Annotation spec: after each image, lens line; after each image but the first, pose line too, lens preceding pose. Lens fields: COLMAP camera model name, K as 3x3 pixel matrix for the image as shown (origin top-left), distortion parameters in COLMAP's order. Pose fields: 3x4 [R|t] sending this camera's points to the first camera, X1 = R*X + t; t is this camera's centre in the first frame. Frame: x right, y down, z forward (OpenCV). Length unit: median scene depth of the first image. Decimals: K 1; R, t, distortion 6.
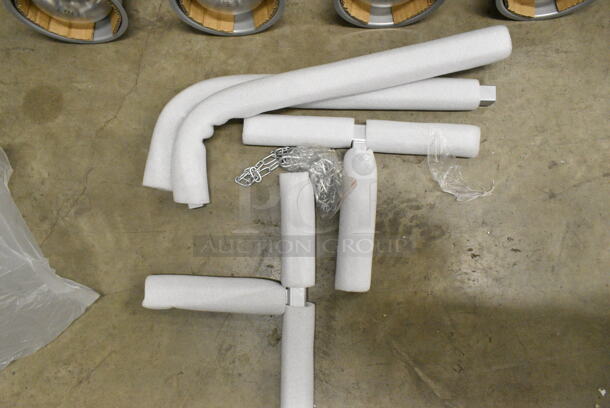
lens RADIAL K [[467.1, 0, 300.0], [0, 467.1, 198.4], [0, 0, 1]] dist [-0.024308, 0.013677]
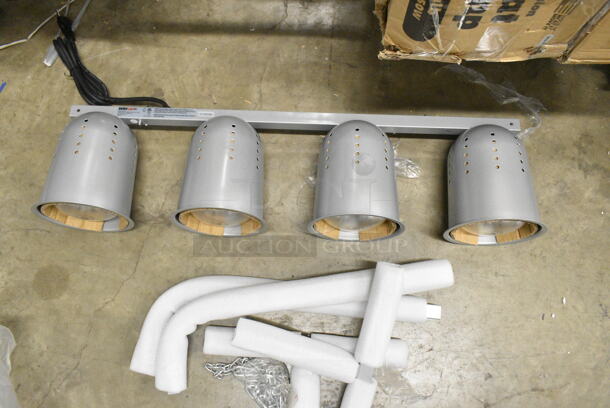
lens RADIAL K [[467.1, 0, 300.9], [0, 467.1, 203.5], [0, 0, 1]] dist [-0.024308, 0.013677]
pose [[0.996726, 0.079820, 0.012846, 0.031466], [-0.077402, 0.988019, -0.133518, -0.300376], [-0.023349, 0.132086, 0.990963, -0.182061]]
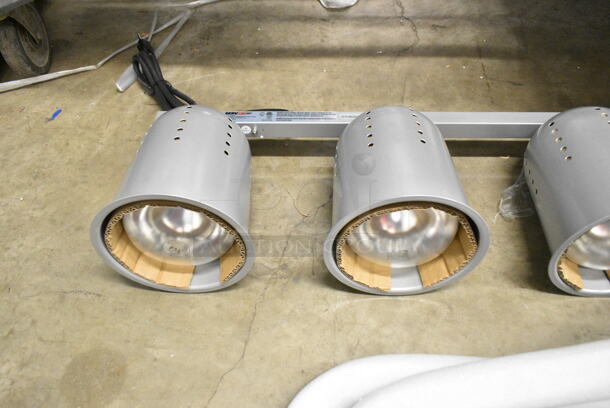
lens RADIAL K [[467.1, 0, 303.2], [0, 467.1, 200.1], [0, 0, 1]] dist [-0.024308, 0.013677]
pose [[0.998253, 0.058634, -0.007308, -0.283646], [-0.054637, 0.868887, -0.491986, -0.121595], [-0.022497, 0.491526, 0.870572, 0.321659]]
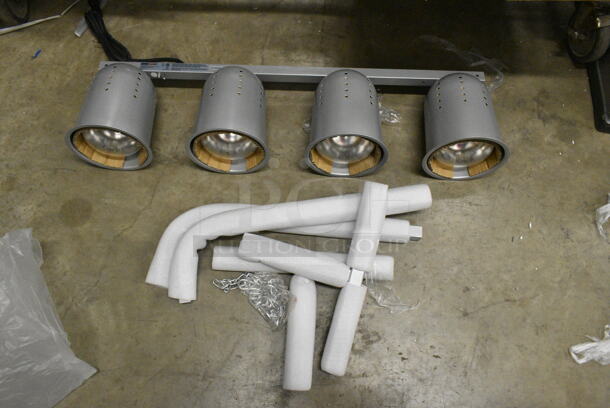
lens RADIAL K [[467.1, 0, 301.1], [0, 467.1, 200.0], [0, 0, 1]] dist [-0.024308, 0.013677]
pose [[0.996776, 0.077877, 0.019325, 0.042043], [-0.071099, 0.968873, -0.237128, 0.025152], [-0.037190, 0.234989, 0.971286, -0.291085]]
